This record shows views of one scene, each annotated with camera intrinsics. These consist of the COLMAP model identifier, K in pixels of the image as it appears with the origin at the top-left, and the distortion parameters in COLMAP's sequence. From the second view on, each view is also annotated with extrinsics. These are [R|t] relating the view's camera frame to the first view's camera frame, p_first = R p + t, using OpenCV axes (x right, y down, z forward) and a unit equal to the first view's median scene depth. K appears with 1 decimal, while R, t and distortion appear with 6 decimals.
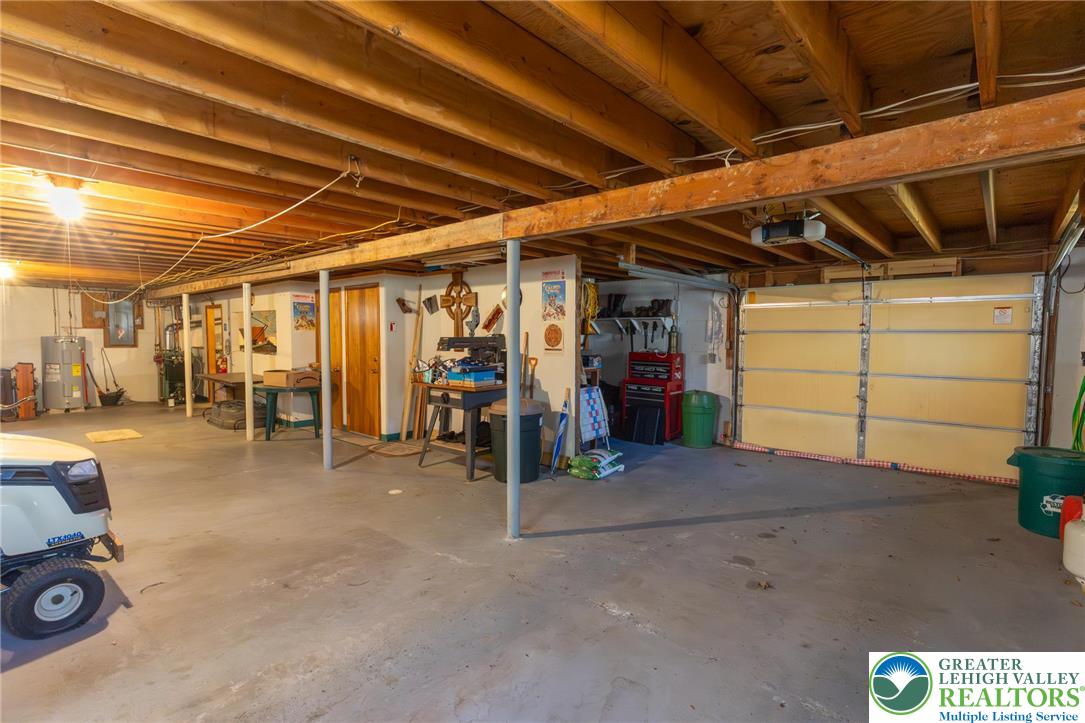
lens RADIAL K [[520.8, 0, 542.7], [0, 520.8, 362.1], [0, 0, 1]] dist [0.001256, 0.000297]
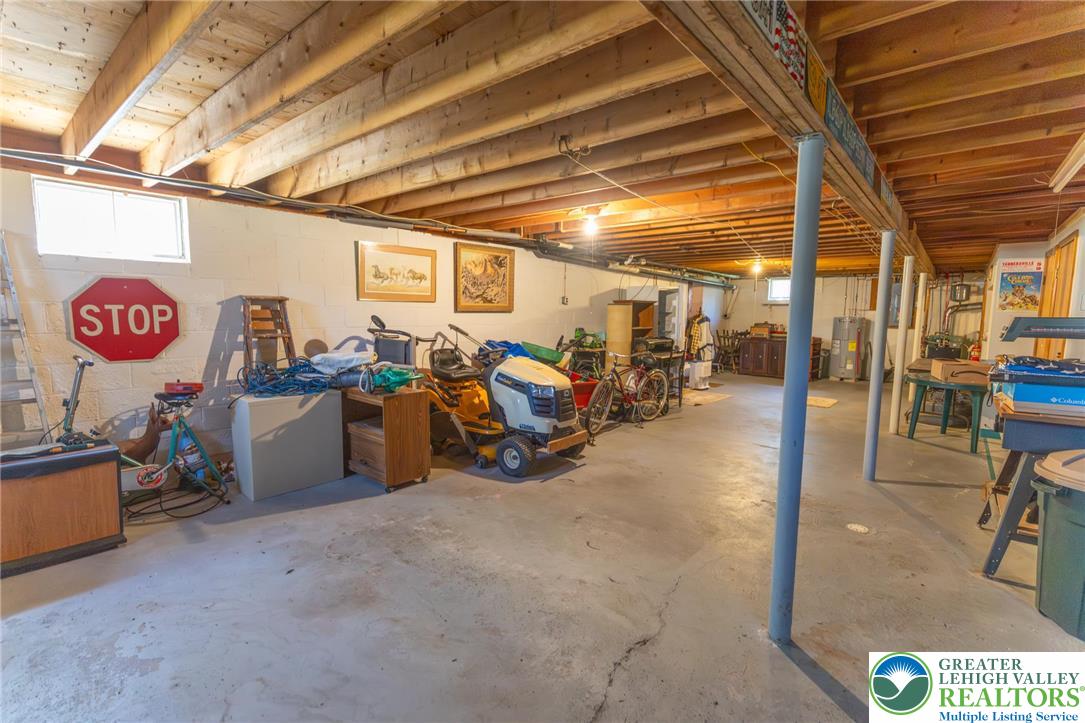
lens RADIAL K [[494.4, 0, 542.0], [0, 494.4, 362.2], [0, 0, 1]] dist [-0.001731, -0.000102]
pose [[0.023964, 0.098104, -0.994888, 0.507644], [-0.065355, 0.993198, 0.096363, -0.026317], [0.997574, 0.062711, 0.030212, 0.719009]]
